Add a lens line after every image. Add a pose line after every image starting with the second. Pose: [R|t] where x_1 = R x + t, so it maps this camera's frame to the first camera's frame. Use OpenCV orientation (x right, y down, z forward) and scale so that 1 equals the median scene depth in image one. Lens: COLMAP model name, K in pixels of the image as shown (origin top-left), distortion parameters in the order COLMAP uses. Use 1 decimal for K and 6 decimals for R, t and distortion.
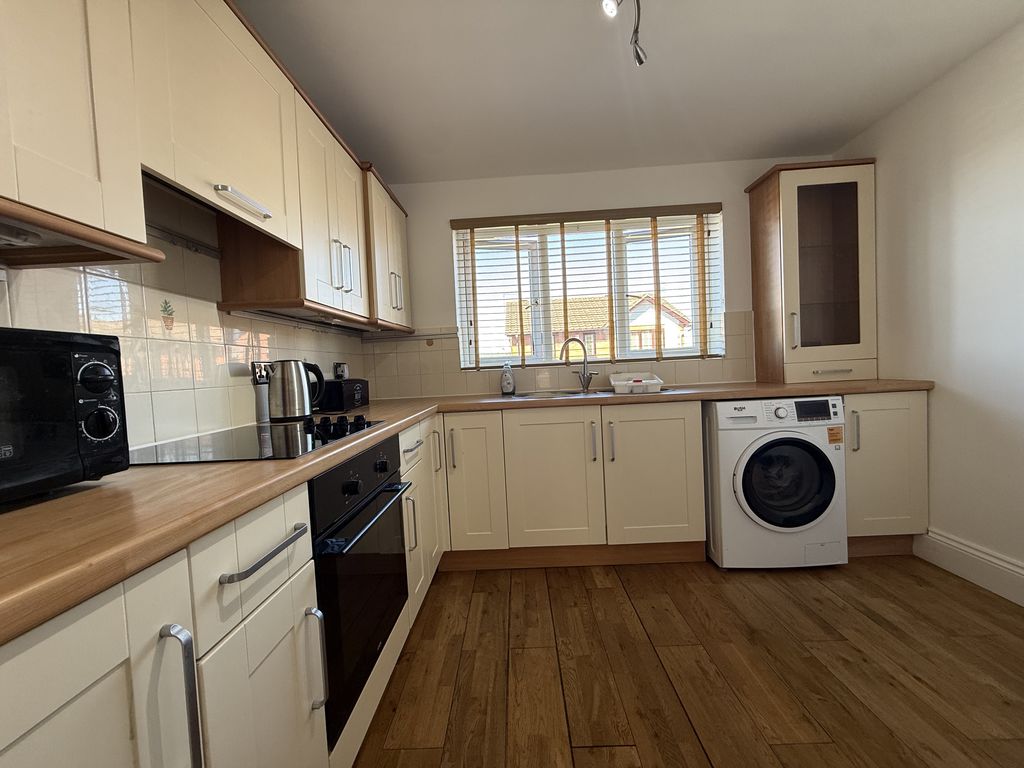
lens RADIAL K [[406.9, 0, 506.8], [0, 406.9, 385.9], [0, 0, 1]] dist [-0.000321, -0.000234]
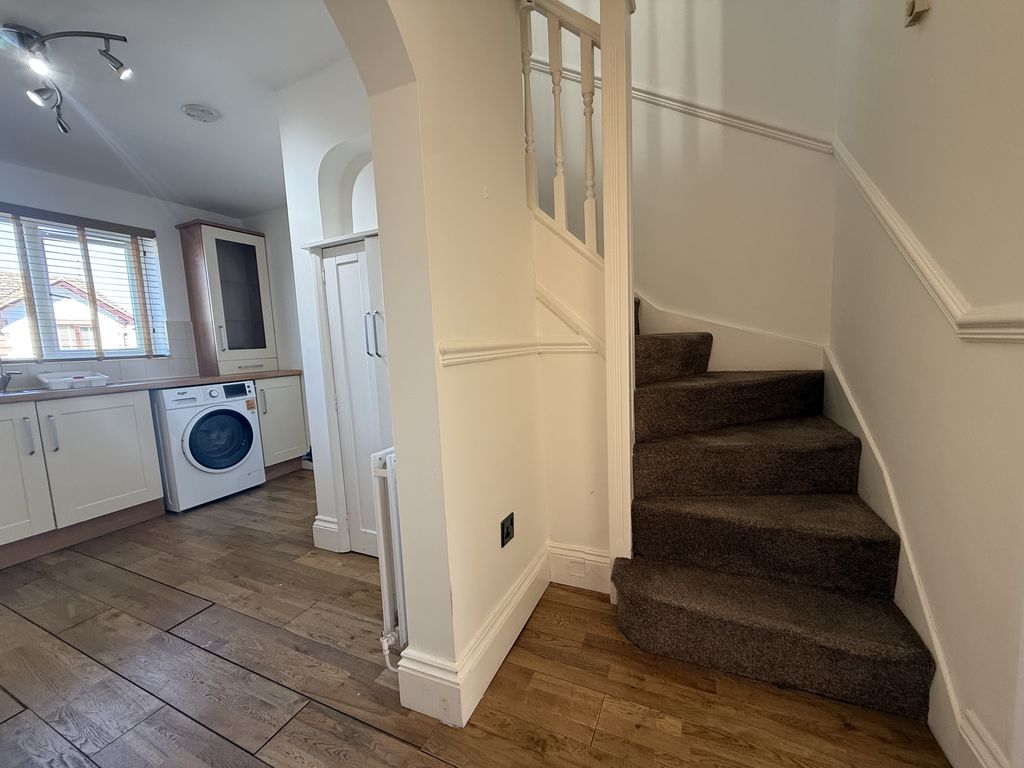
lens RADIAL K [[406.9, 0, 507.7], [0, 406.9, 385.0], [0, 0, 1]] dist [-0.000321, -0.000234]
pose [[0.401877, -0.058900, 0.913797, -0.243118], [0.067074, 0.997142, 0.034773, 0.052650], [-0.913234, 0.047317, 0.404679, -0.564383]]
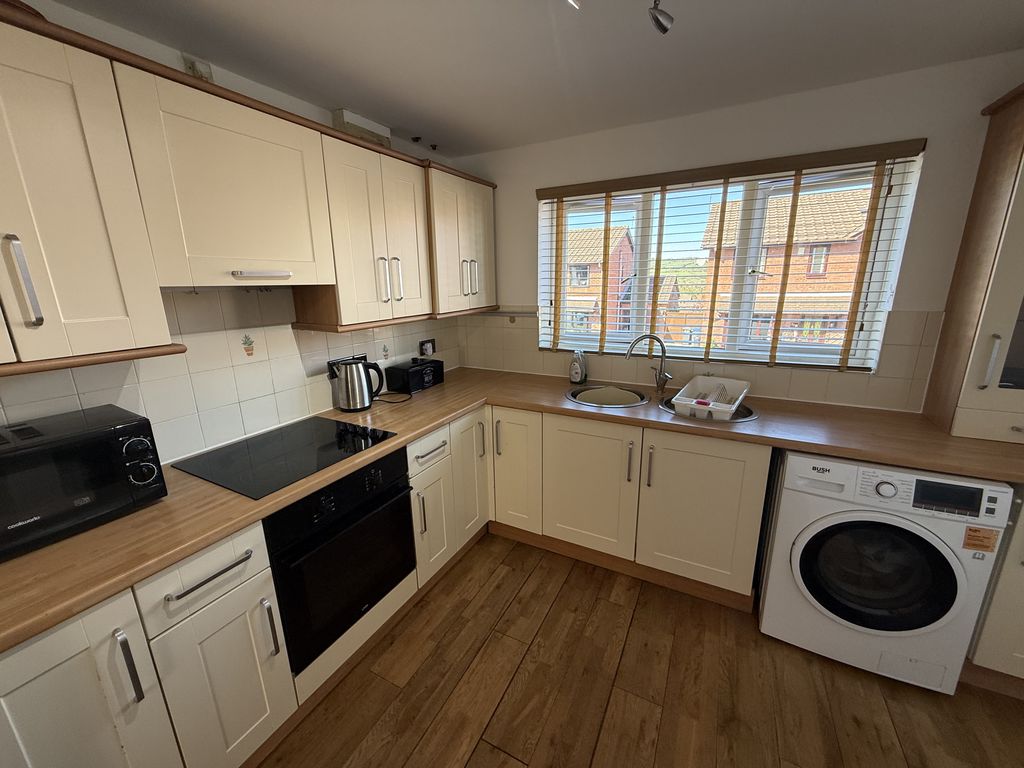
lens RADIAL K [[406.9, 0, 507.4], [0, 406.9, 385.0], [0, 0, 1]] dist [-0.000321, -0.000234]
pose [[0.894559, 0.144640, -0.422899, 0.333331], [-0.046083, 0.970994, 0.234621, -0.243786], [0.444568, -0.190394, 0.875277, 0.093244]]
